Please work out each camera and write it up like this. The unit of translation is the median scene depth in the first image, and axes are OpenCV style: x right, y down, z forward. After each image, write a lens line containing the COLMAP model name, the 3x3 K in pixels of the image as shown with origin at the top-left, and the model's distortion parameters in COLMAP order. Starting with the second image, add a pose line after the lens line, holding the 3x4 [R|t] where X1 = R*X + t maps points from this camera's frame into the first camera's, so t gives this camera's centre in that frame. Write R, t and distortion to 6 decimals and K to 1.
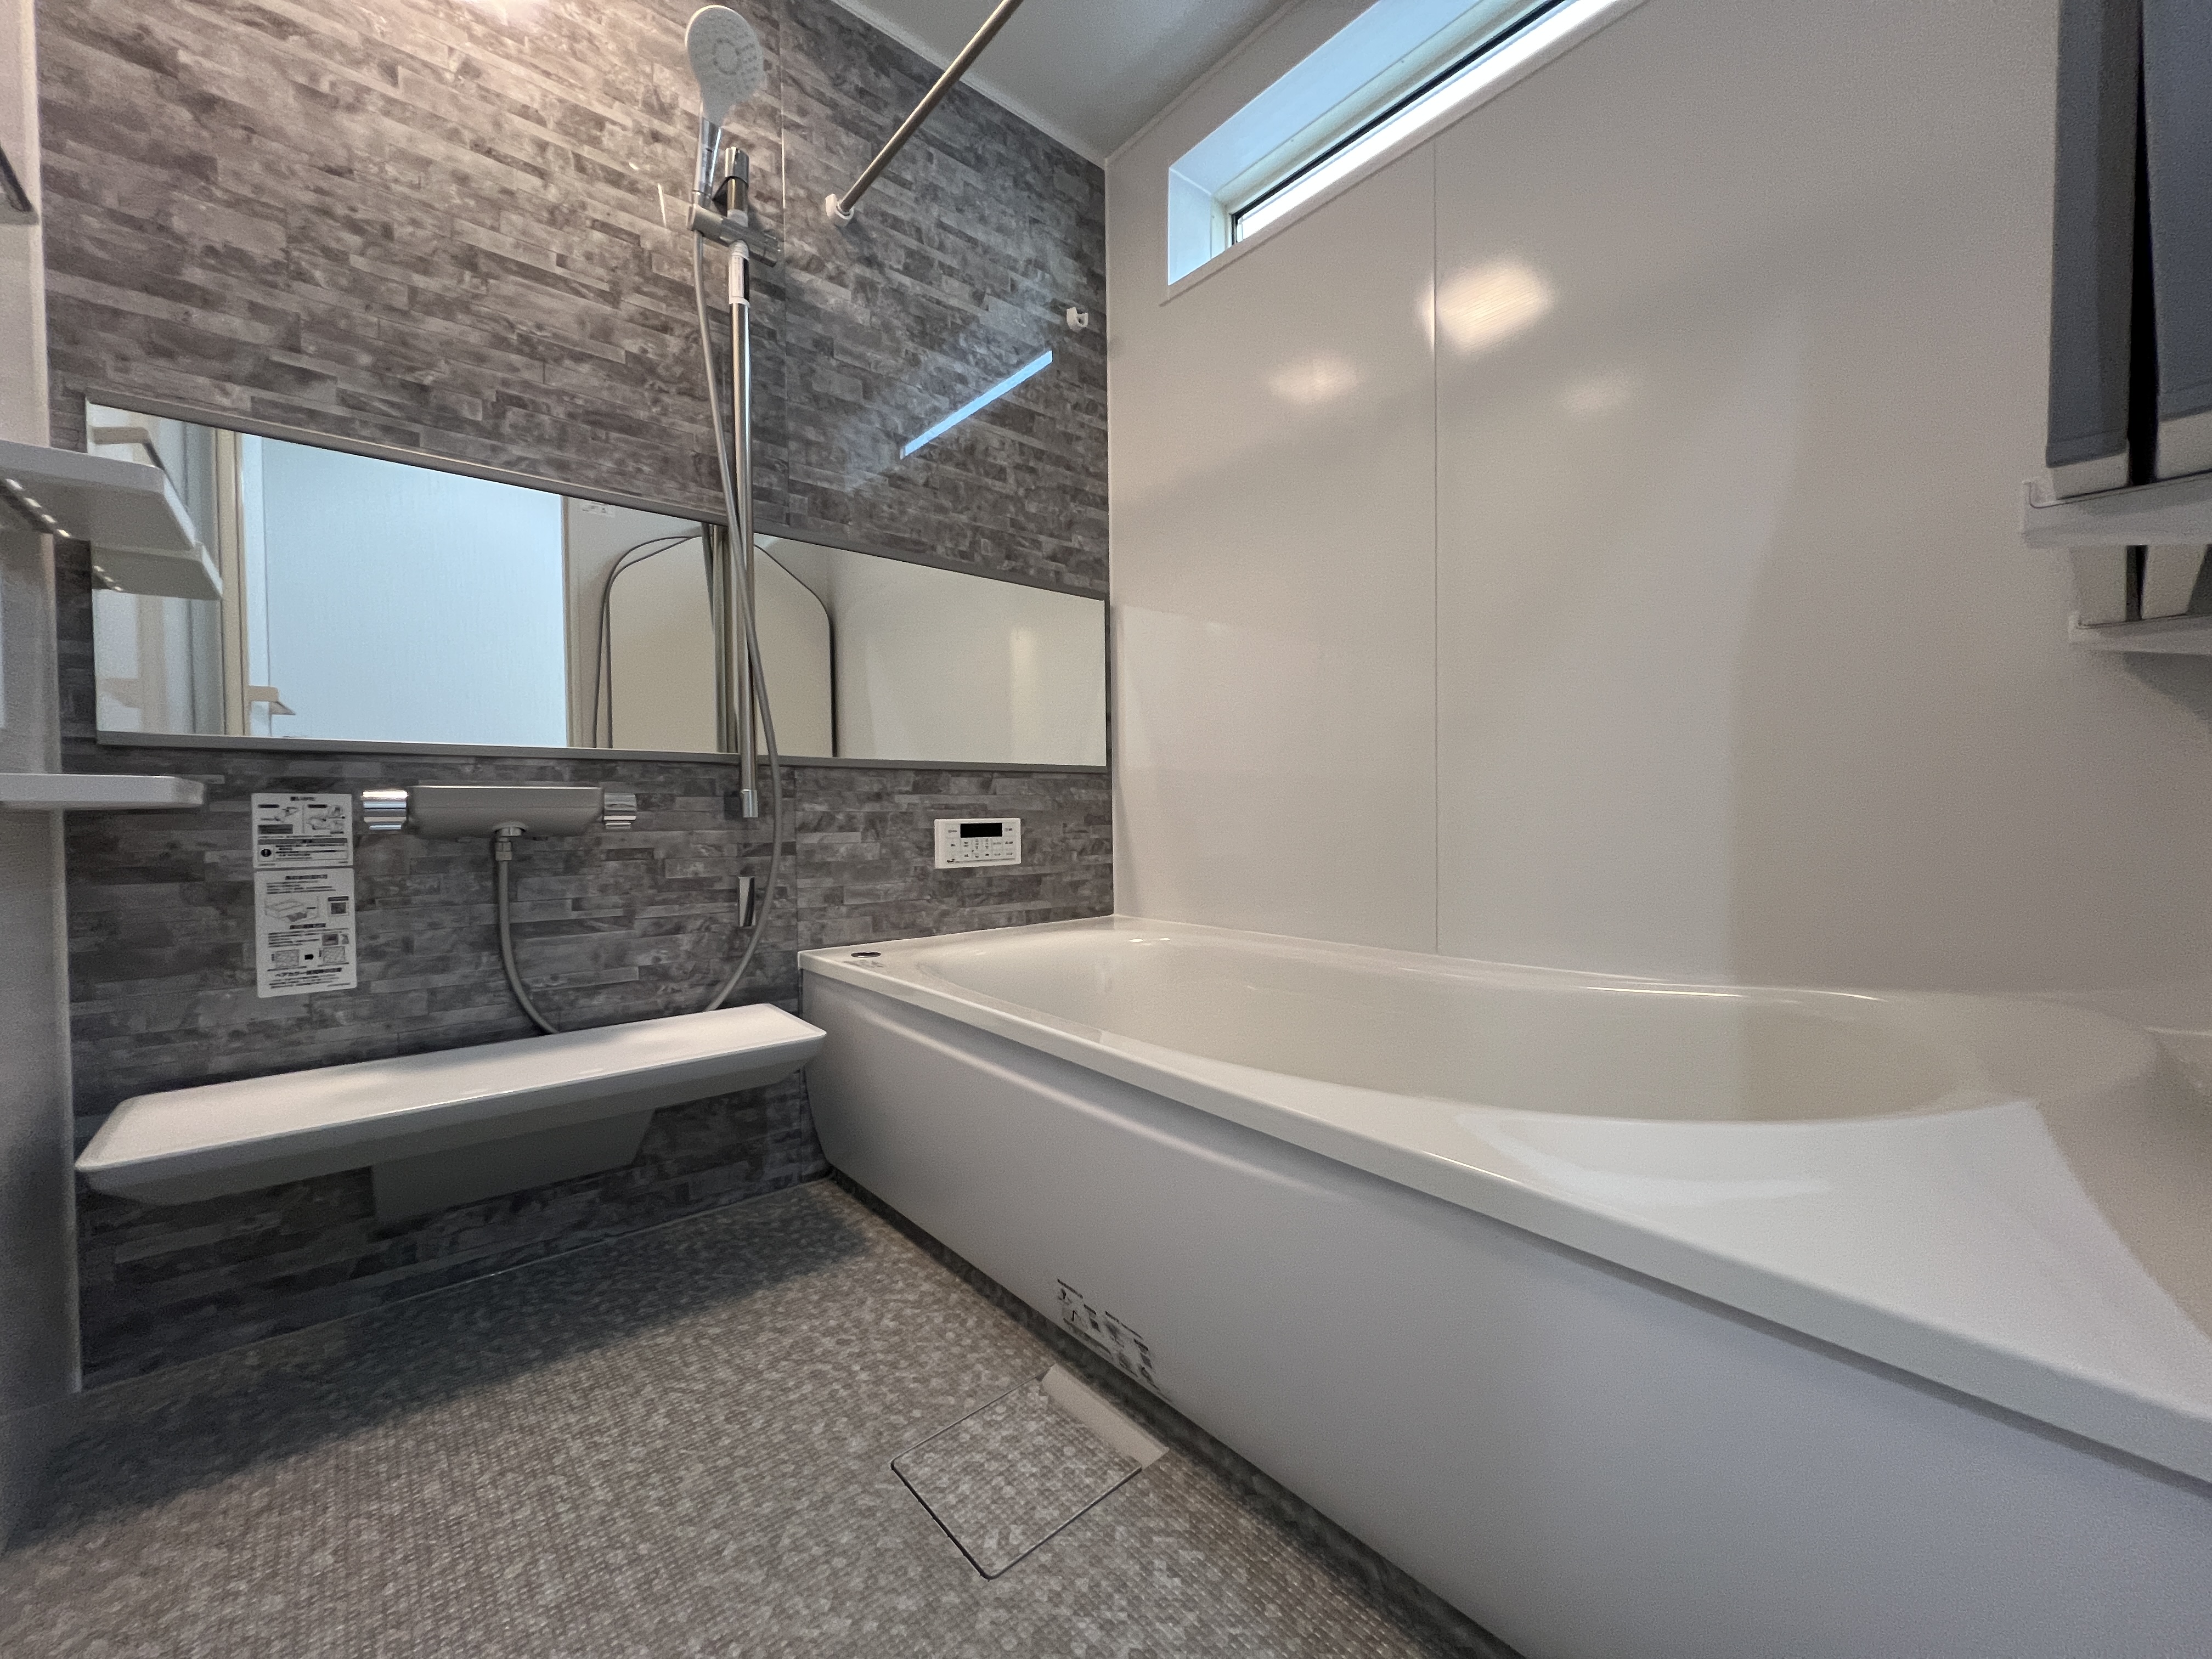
lens RADIAL K [[895.2, 0, 1116.9], [0, 895.2, 823.8], [0, 0, 1]] dist [0.003938, -0.000439]
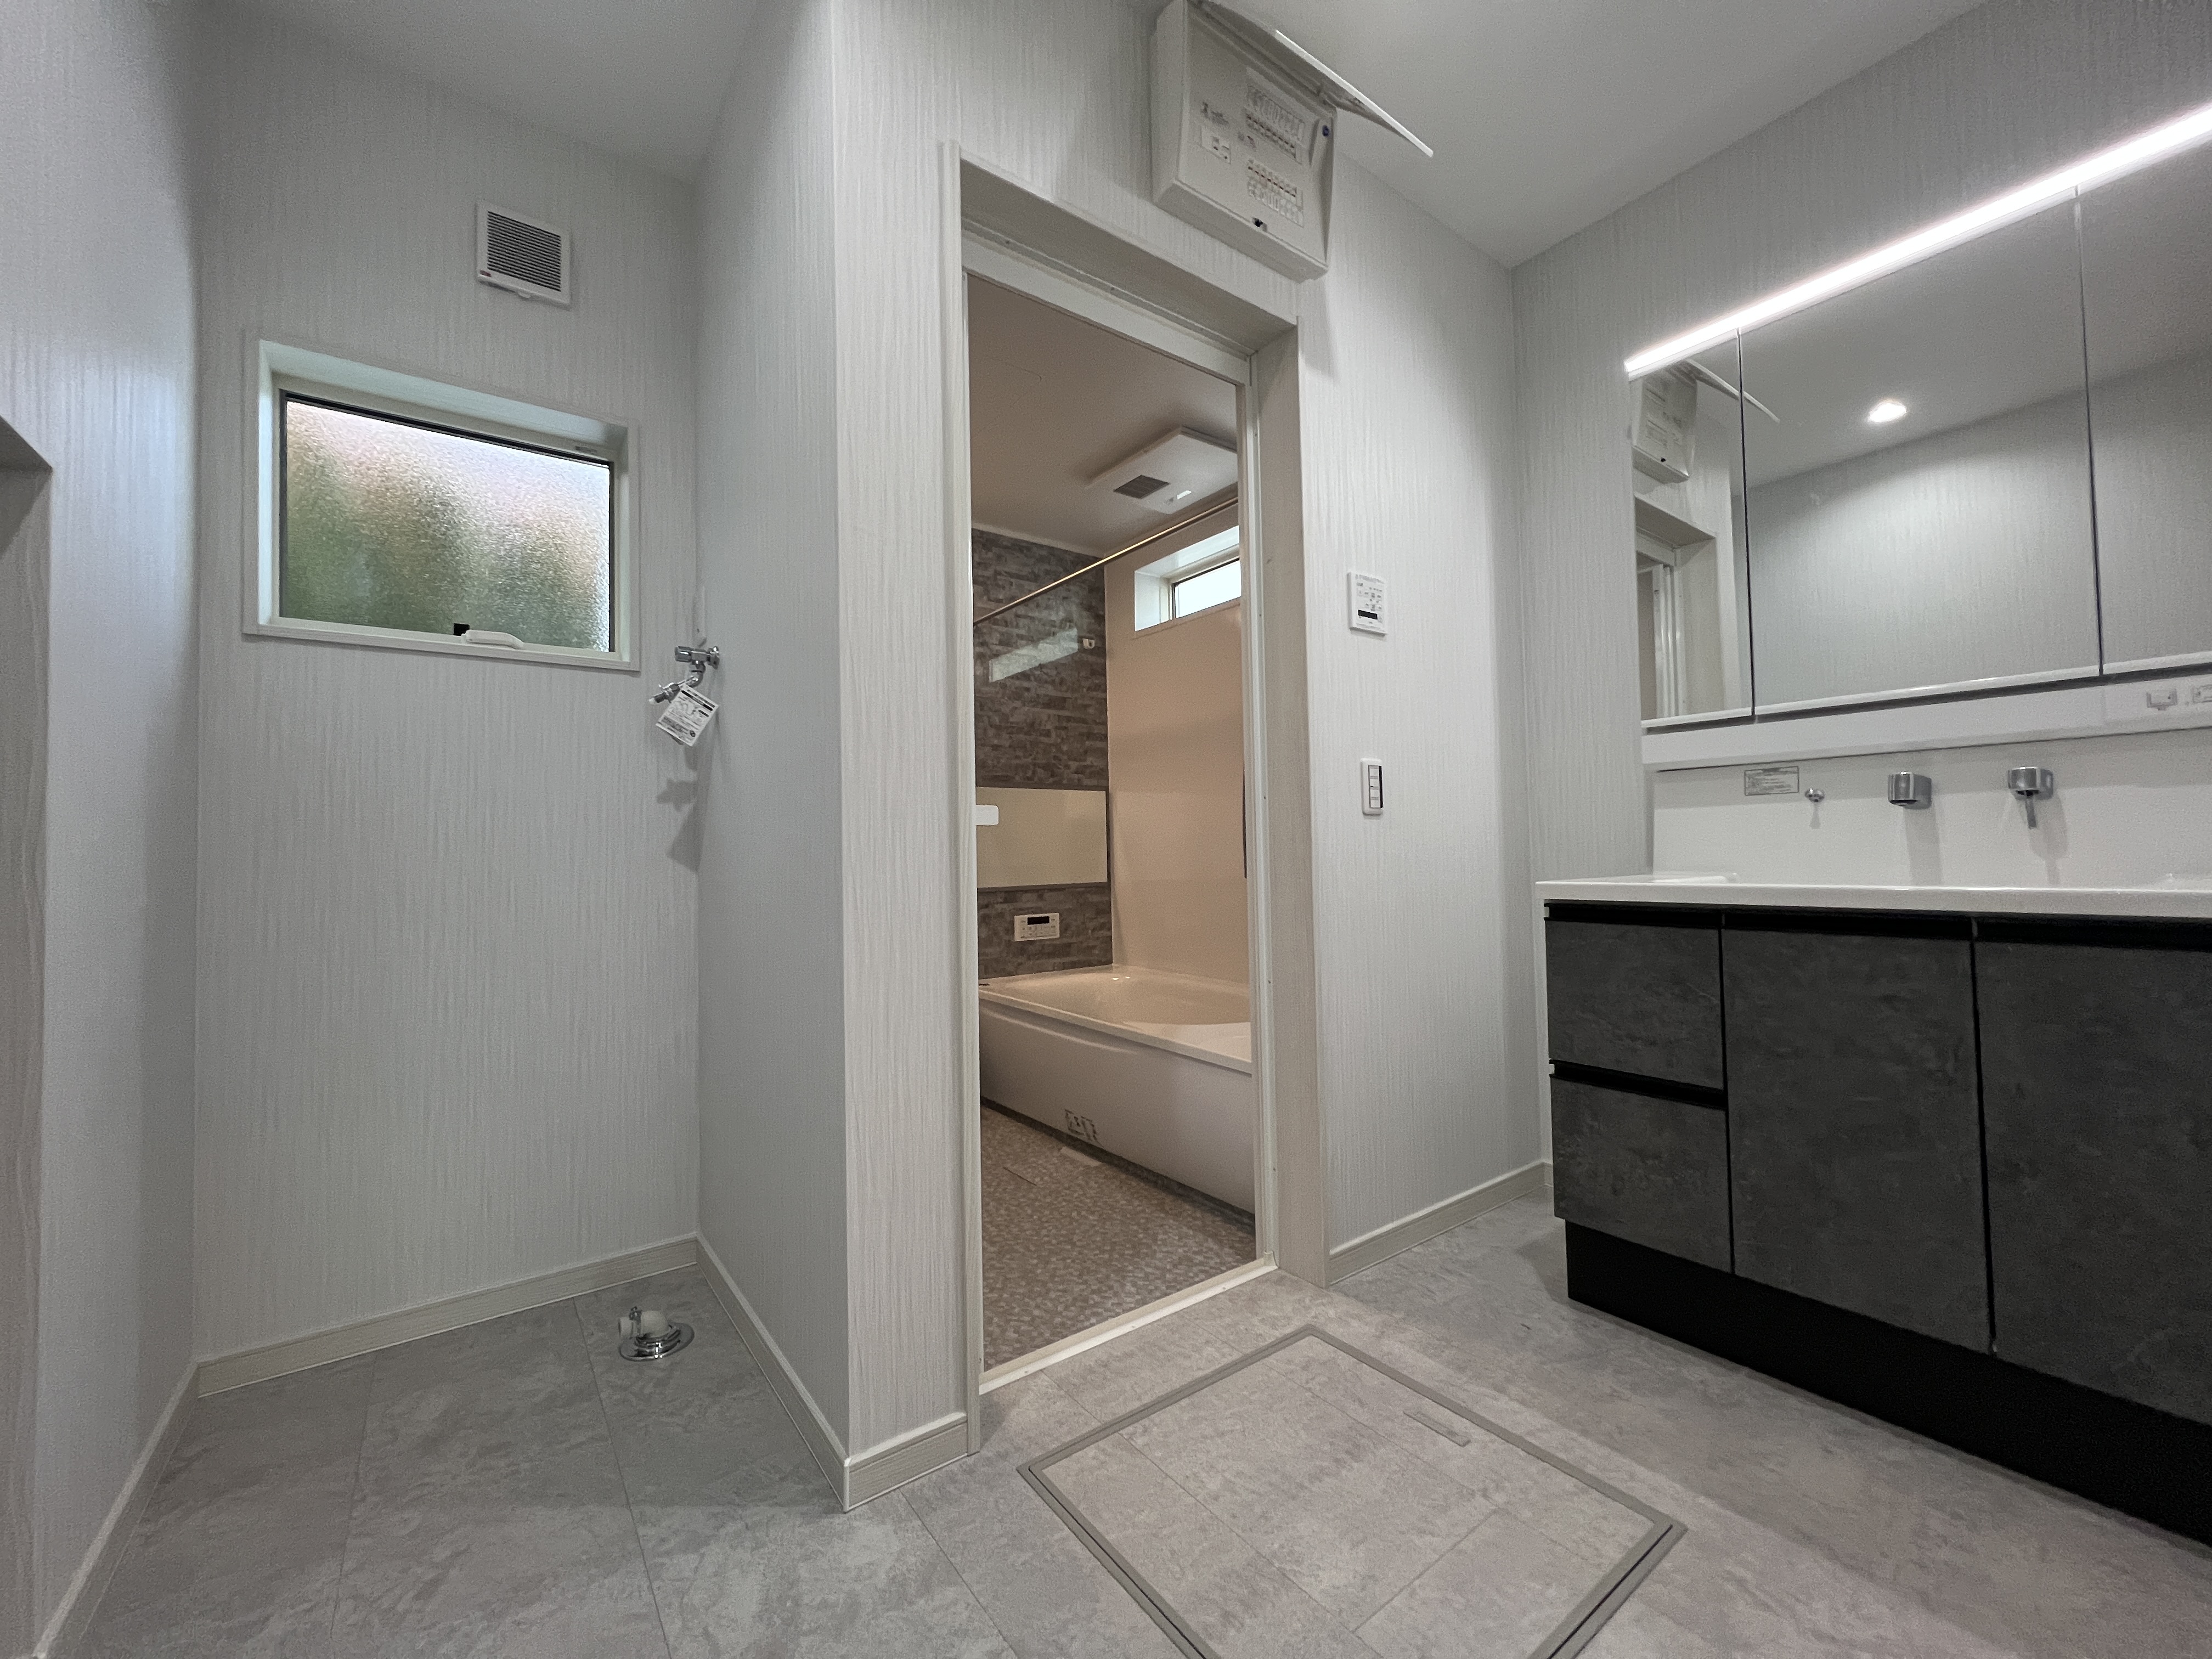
lens RADIAL K [[895.2, 0, 1114.5], [0, 895.2, 827.8], [0, 0, 1]] dist [0.003938, -0.000439]
pose [[0.996737, -0.010806, -0.079993, 0.160528], [0.007112, 0.998901, -0.046322, -0.097277], [0.080405, 0.045602, 0.995719, -0.871539]]
